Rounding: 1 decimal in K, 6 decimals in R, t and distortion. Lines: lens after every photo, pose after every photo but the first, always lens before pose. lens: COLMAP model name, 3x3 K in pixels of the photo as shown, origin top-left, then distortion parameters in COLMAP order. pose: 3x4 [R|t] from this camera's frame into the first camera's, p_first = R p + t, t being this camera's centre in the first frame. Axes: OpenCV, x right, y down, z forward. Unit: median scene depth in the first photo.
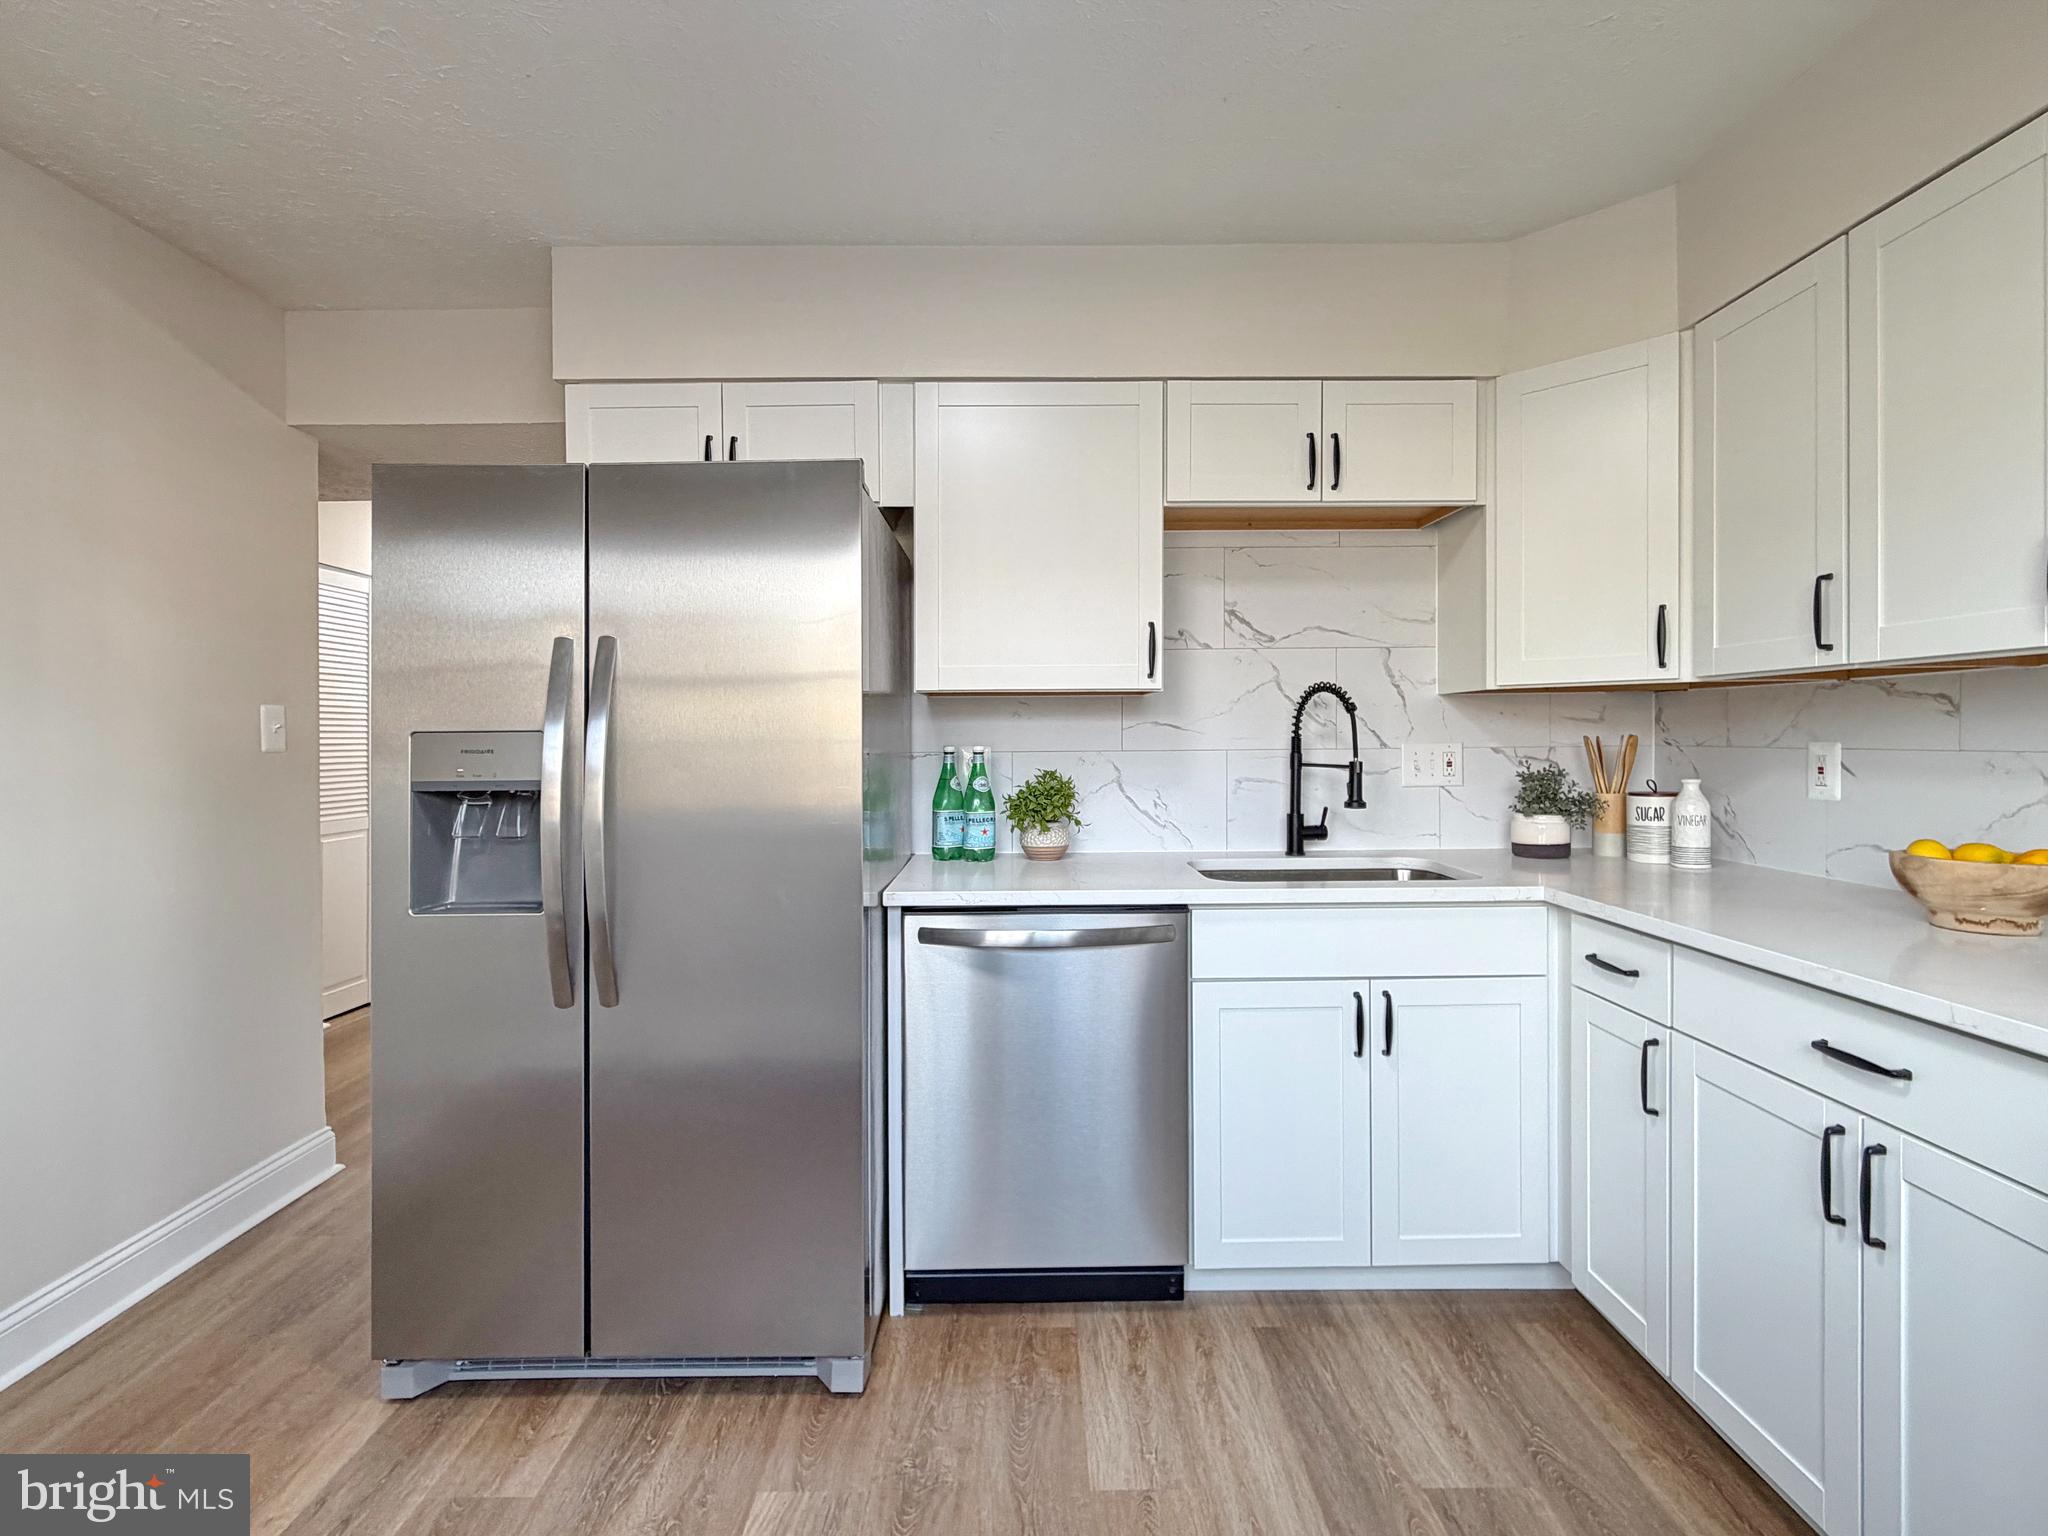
lens RADIAL K [[959.6, 0, 1008.4], [0, 959.6, 740.4], [0, 0, 1]] dist [-0.000540, -0.000935]
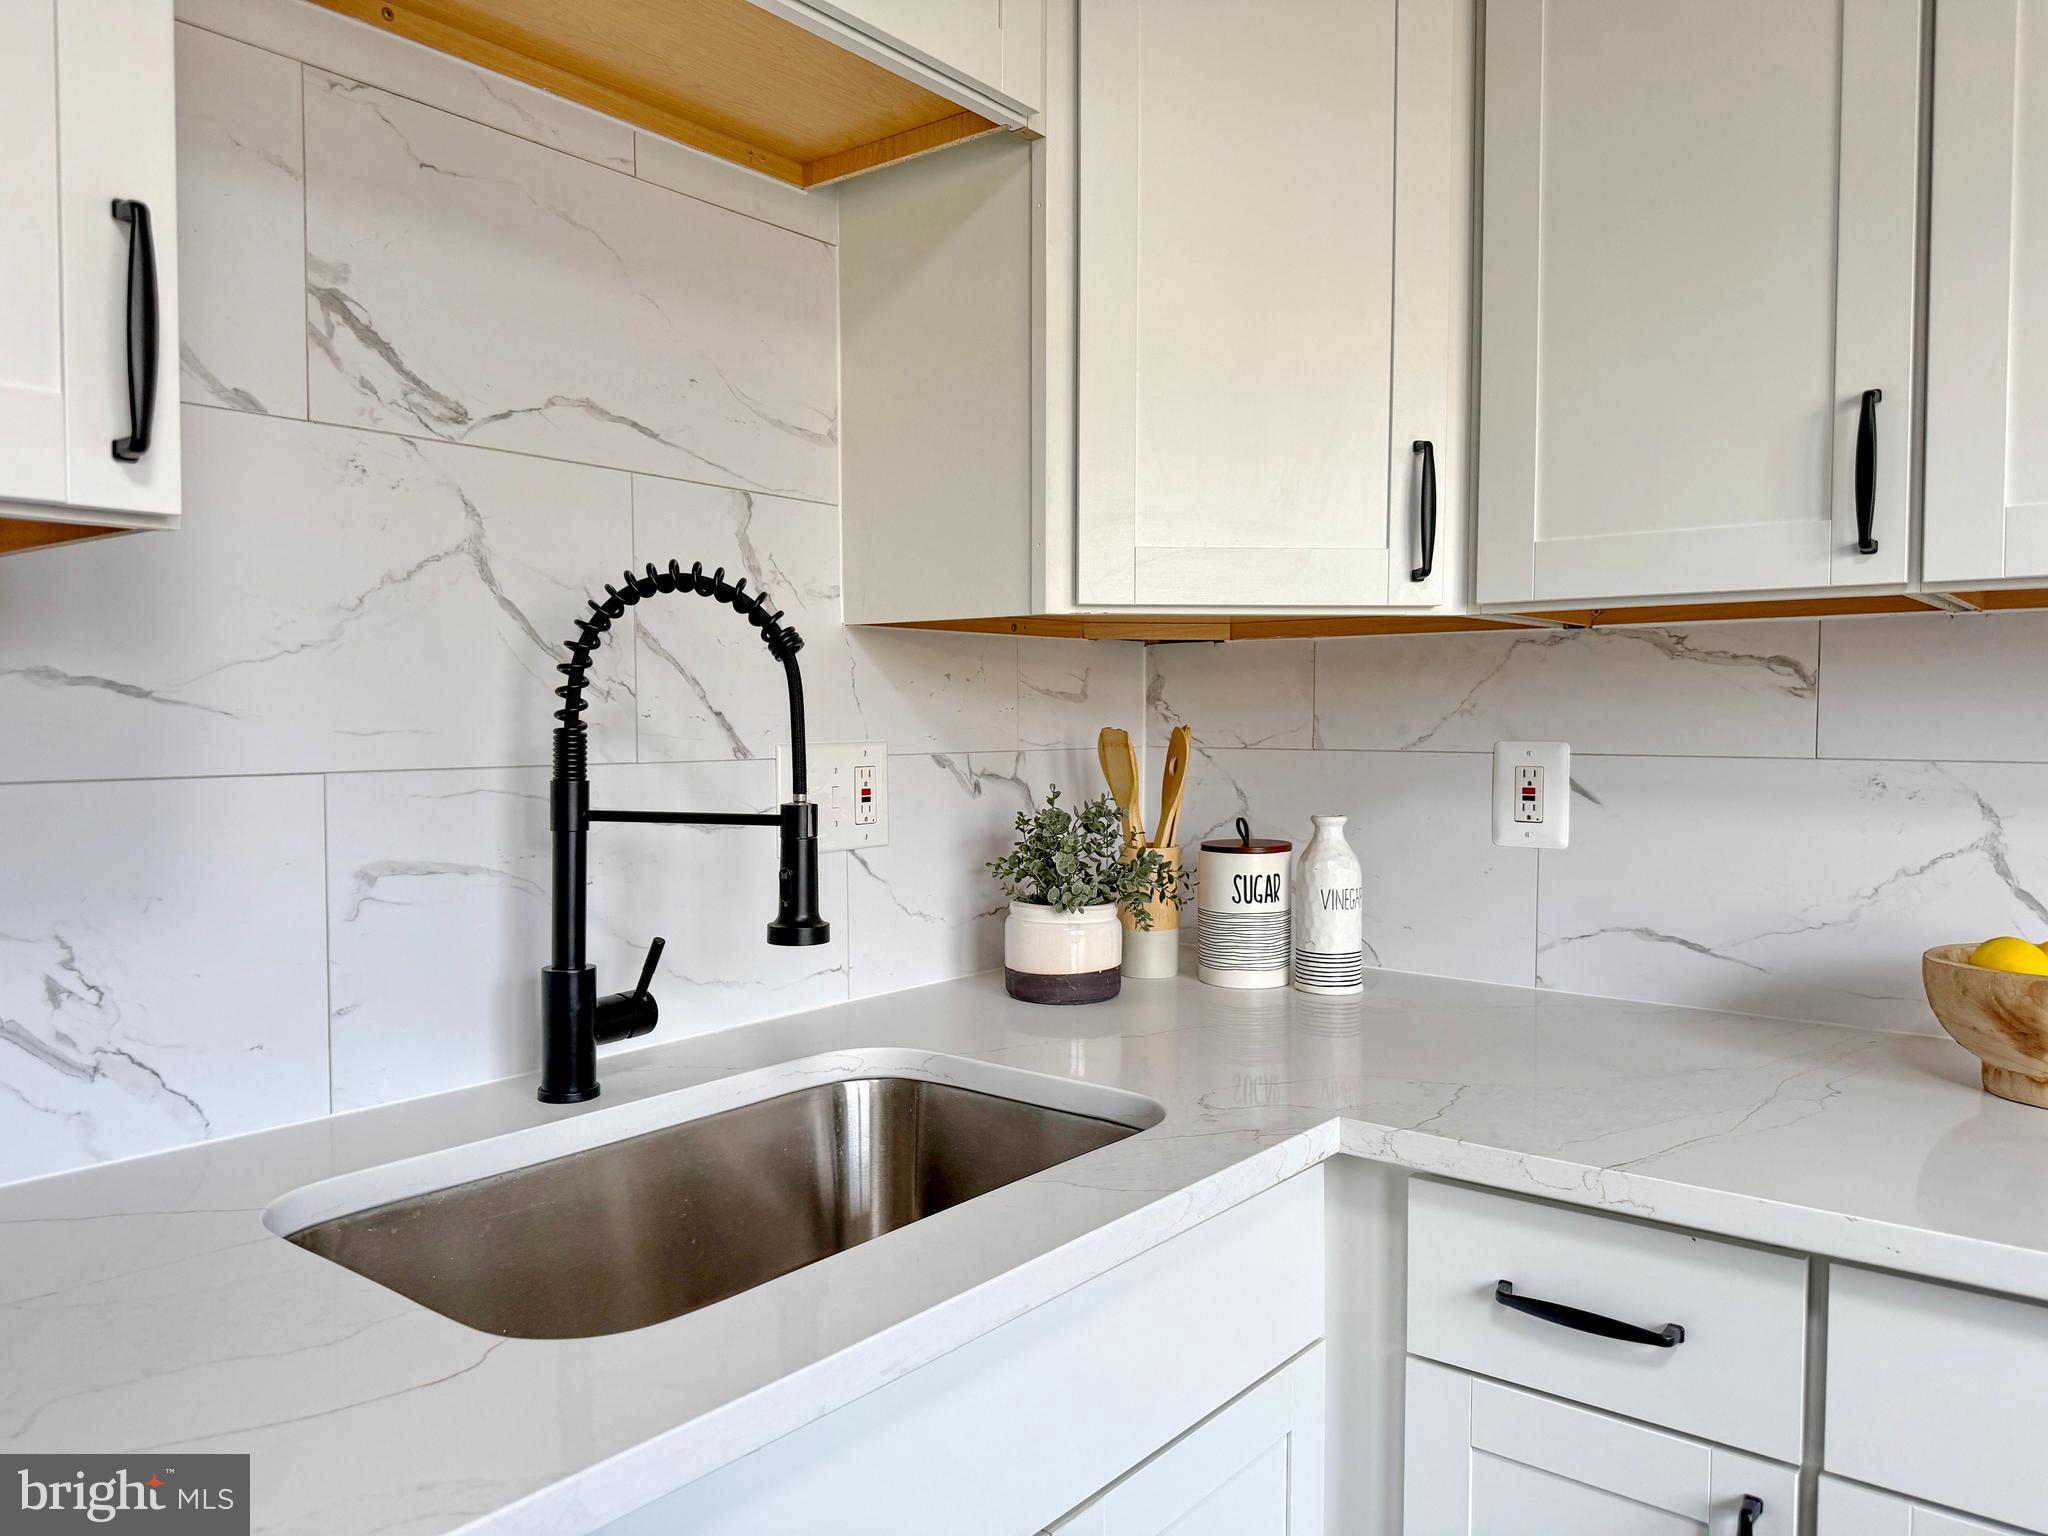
lens RADIAL K [[1491.4, 0, 1017.6], [0, 1491.4, 776.3], [0, 0, 1]] dist [0.060727, -0.009855]
pose [[0.628723, -0.023605, 0.777271, 0.004272], [-0.002115, 0.999484, 0.032064, -0.005091], [-0.777627, -0.021803, 0.628348, 0.642867]]
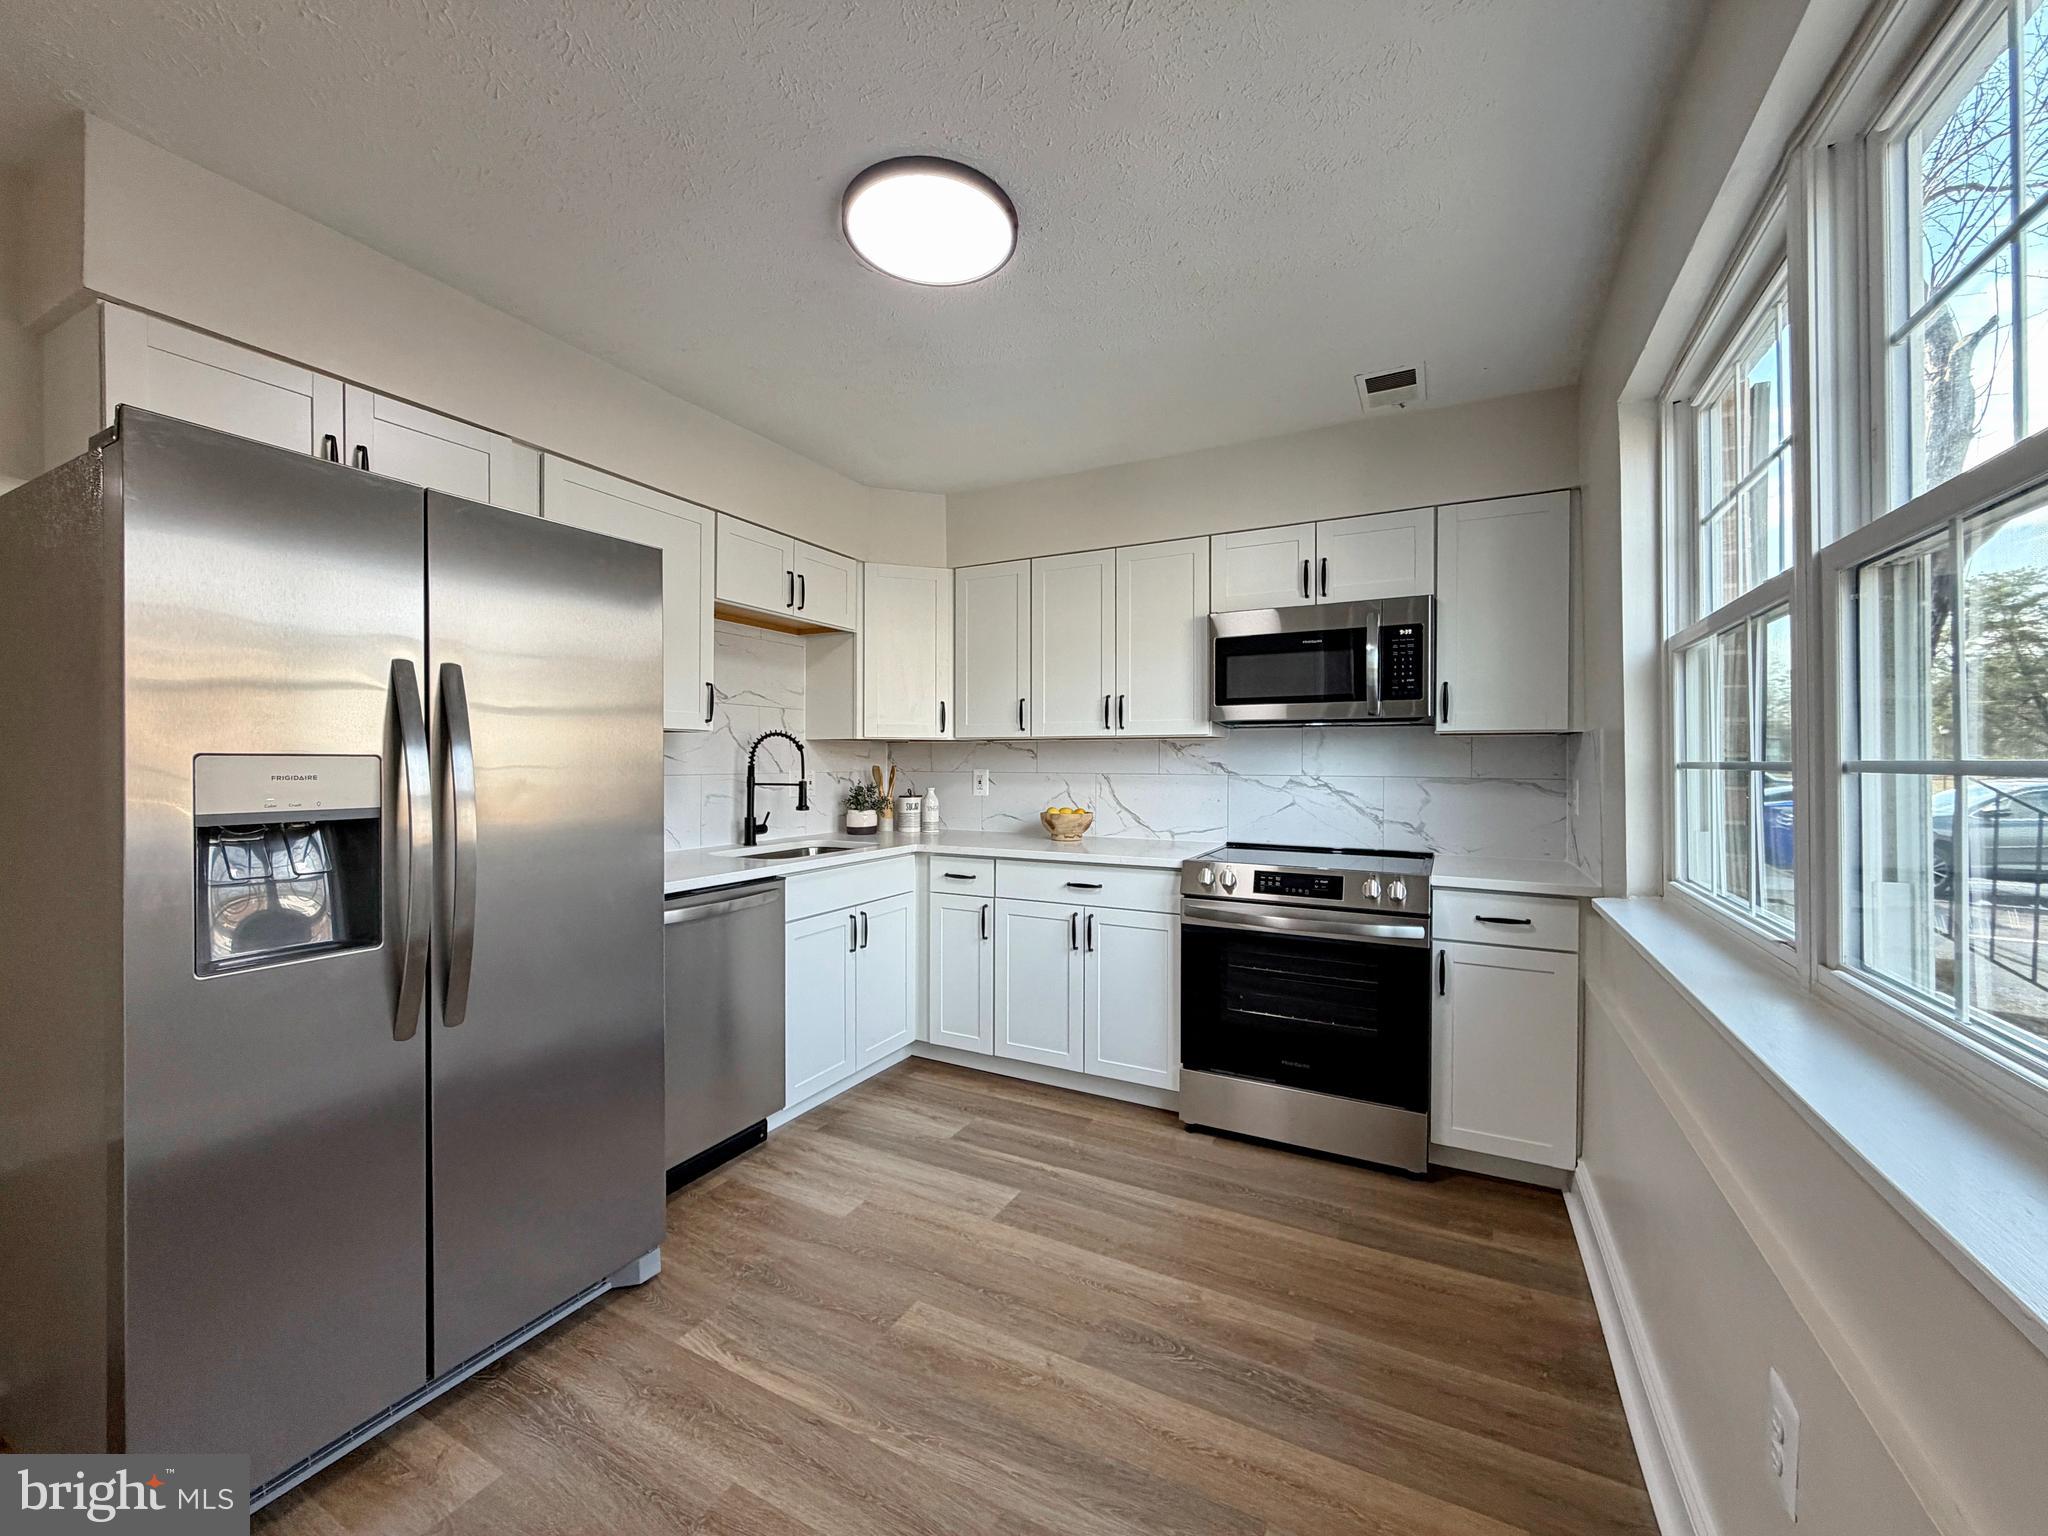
lens RADIAL K [[828.2, 0, 1030.7], [0, 828.2, 767.9], [0, 0, 1]] dist [-0.000056, 0.000342]
pose [[0.450947, 0.002535, 0.892547, -0.733305], [-0.001918, 0.999996, -0.001871, 0.001837], [-0.892549, -0.000868, 0.450950, 0.041157]]
